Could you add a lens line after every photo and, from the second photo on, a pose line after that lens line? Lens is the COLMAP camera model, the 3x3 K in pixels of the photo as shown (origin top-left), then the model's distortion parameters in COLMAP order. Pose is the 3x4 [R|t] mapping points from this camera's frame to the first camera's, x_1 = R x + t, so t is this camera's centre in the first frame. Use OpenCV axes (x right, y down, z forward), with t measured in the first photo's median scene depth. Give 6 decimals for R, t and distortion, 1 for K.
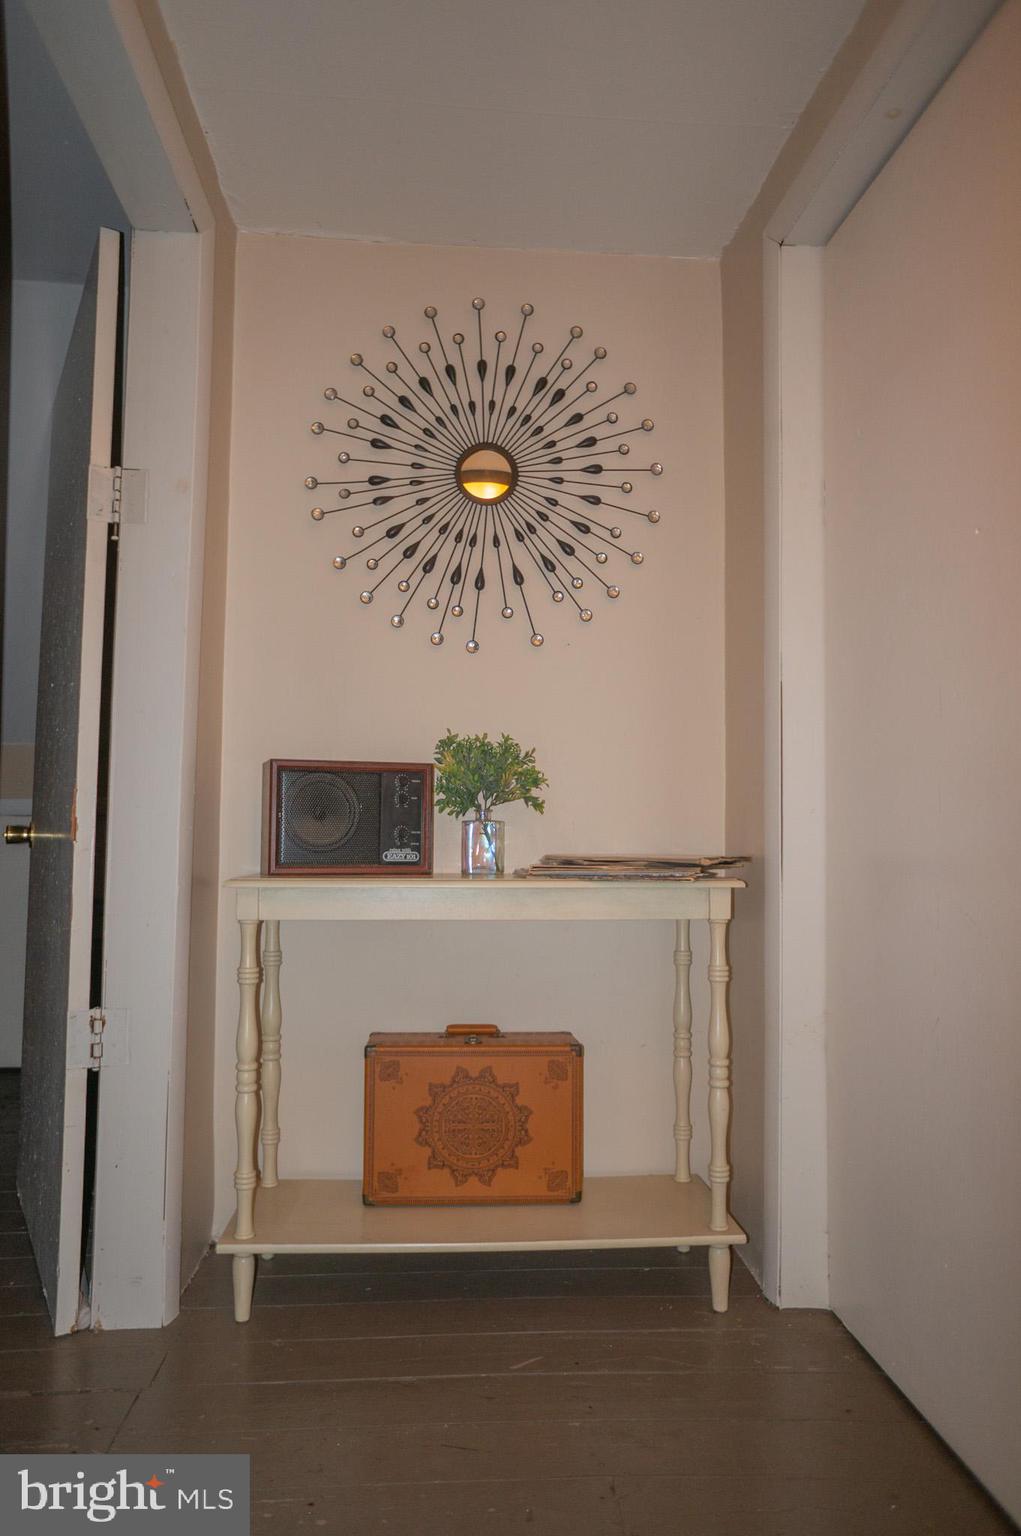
lens RADIAL K [[1047.4, 0, 507.5], [0, 1047.4, 769.9], [0, 0, 1]] dist [-0.020483, 0.033638]
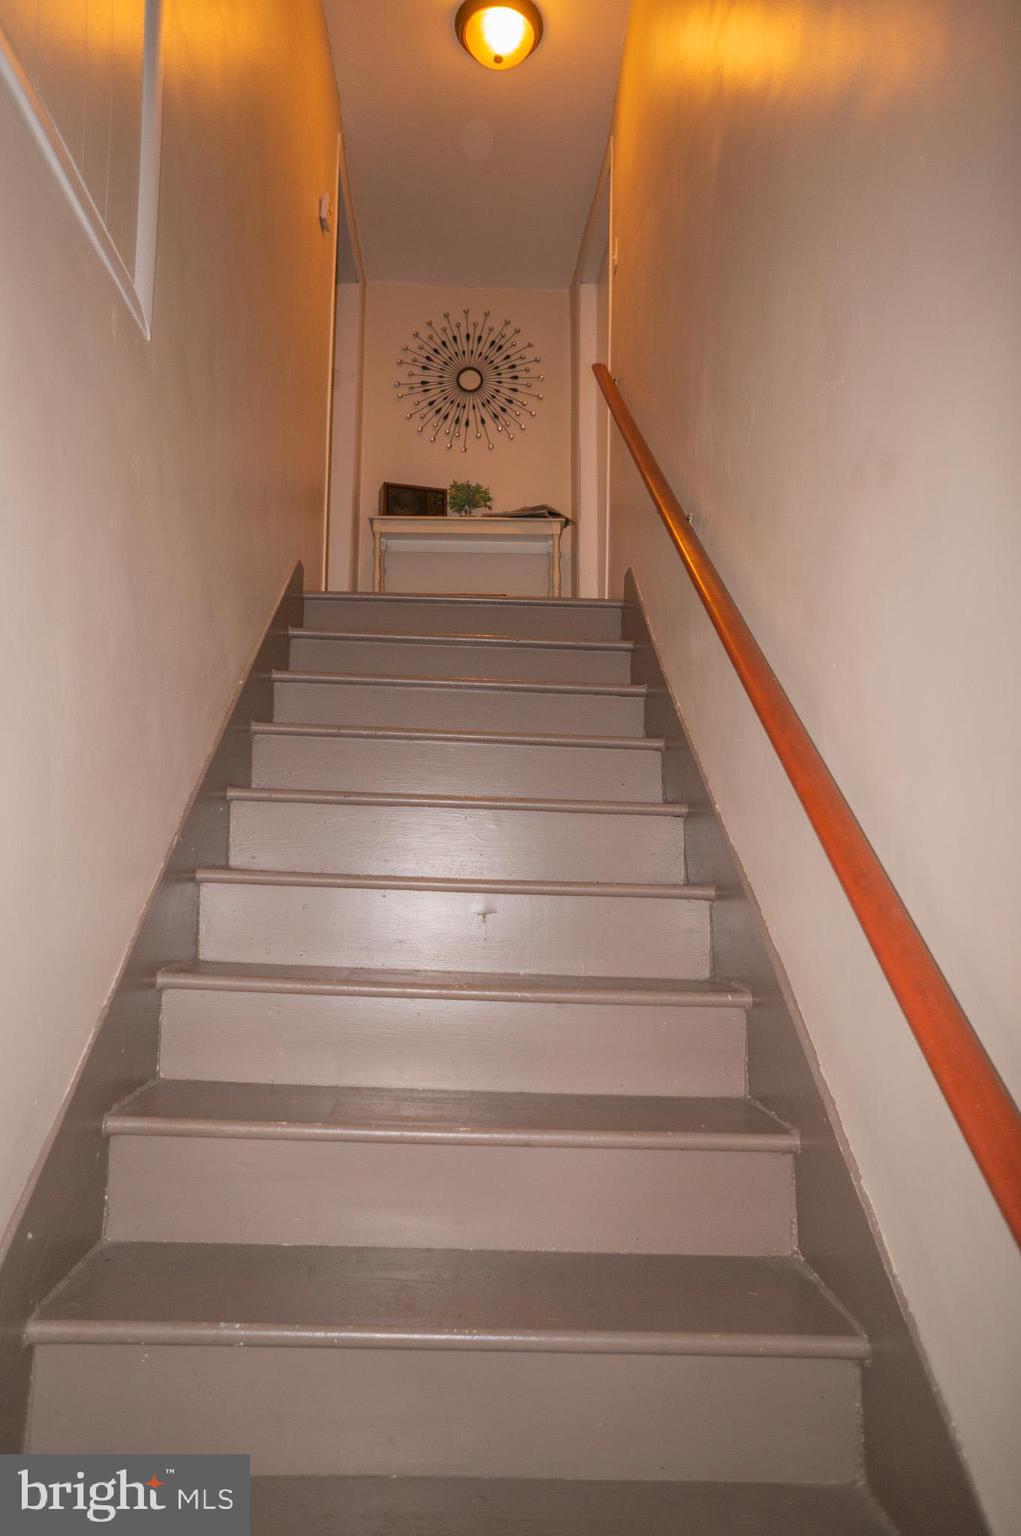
lens RADIAL K [[1047.4, 0, 511.9], [0, 1047.4, 765.2], [0, 0, 1]] dist [-0.020483, 0.033638]
pose [[0.999656, -0.005926, -0.025563, 0.132808], [0.004627, 0.998710, -0.050570, 0.722397], [0.025830, 0.050435, 0.998393, -1.348786]]
